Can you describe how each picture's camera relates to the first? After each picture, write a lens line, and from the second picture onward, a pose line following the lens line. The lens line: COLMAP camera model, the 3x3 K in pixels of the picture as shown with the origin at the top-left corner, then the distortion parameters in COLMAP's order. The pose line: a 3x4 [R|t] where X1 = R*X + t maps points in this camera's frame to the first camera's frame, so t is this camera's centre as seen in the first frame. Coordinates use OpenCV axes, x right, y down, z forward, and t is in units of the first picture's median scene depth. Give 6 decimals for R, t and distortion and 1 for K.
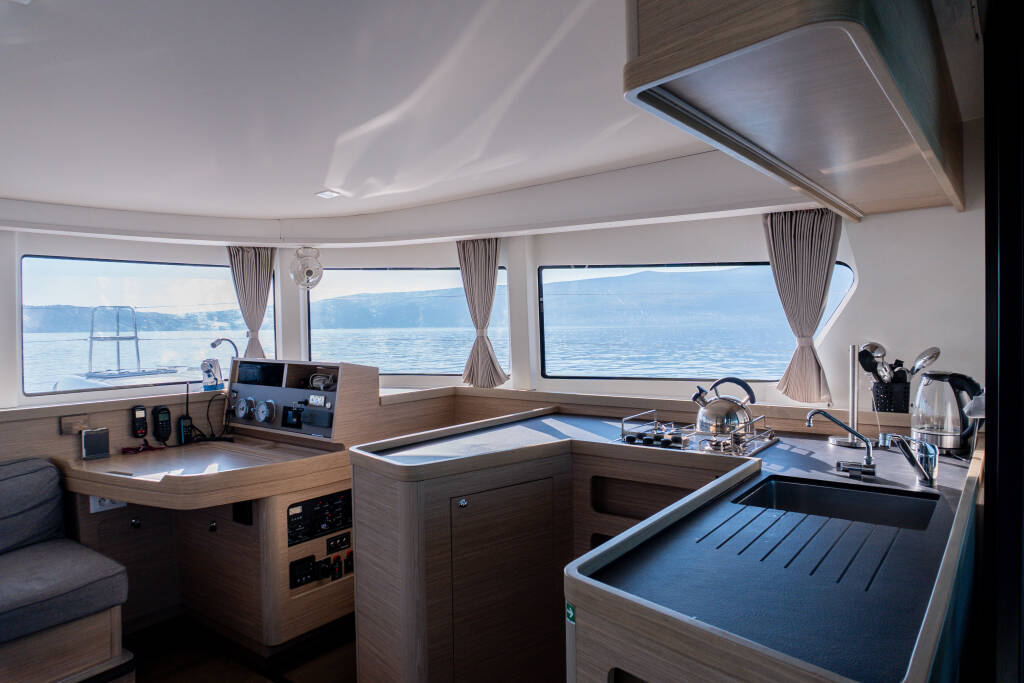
lens RADIAL K [[684.7, 0, 512.0], [0, 684.7, 341.5], [0, 0, 1]] dist [0.001897, -0.043130]
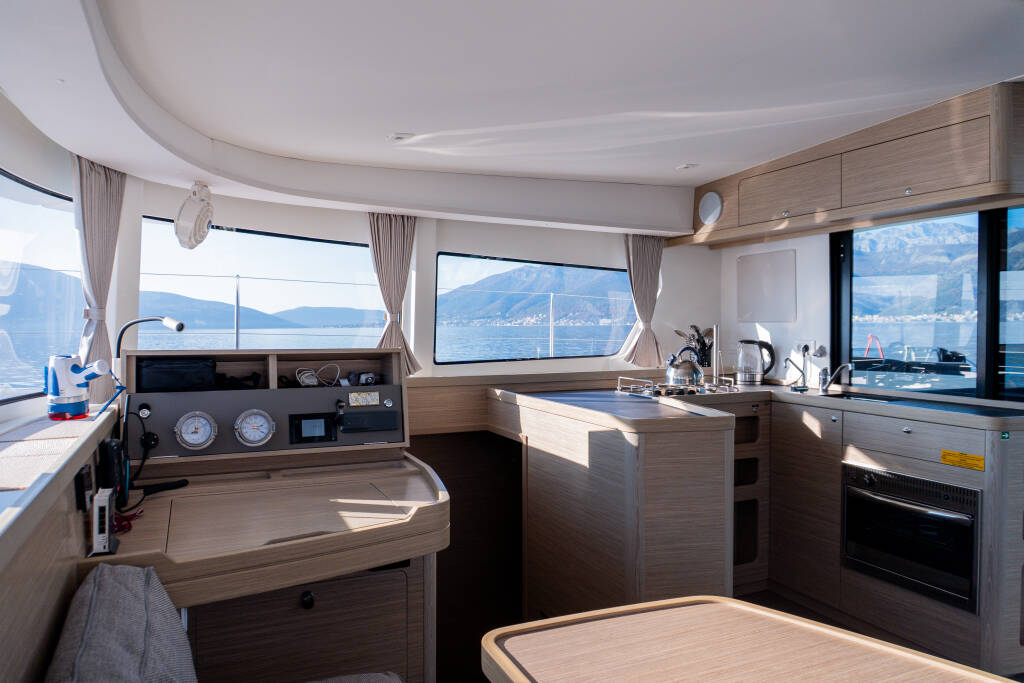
lens RADIAL K [[684.7, 0, 512.0], [0, 684.7, 341.5], [0, 0, 1]] dist [0.001897, -0.043130]
pose [[0.471586, -0.009729, 0.881766, -0.824417], [0.019121, 0.999817, 0.000805, 0.023121], [-0.881613, 0.016480, 0.471685, 0.462111]]
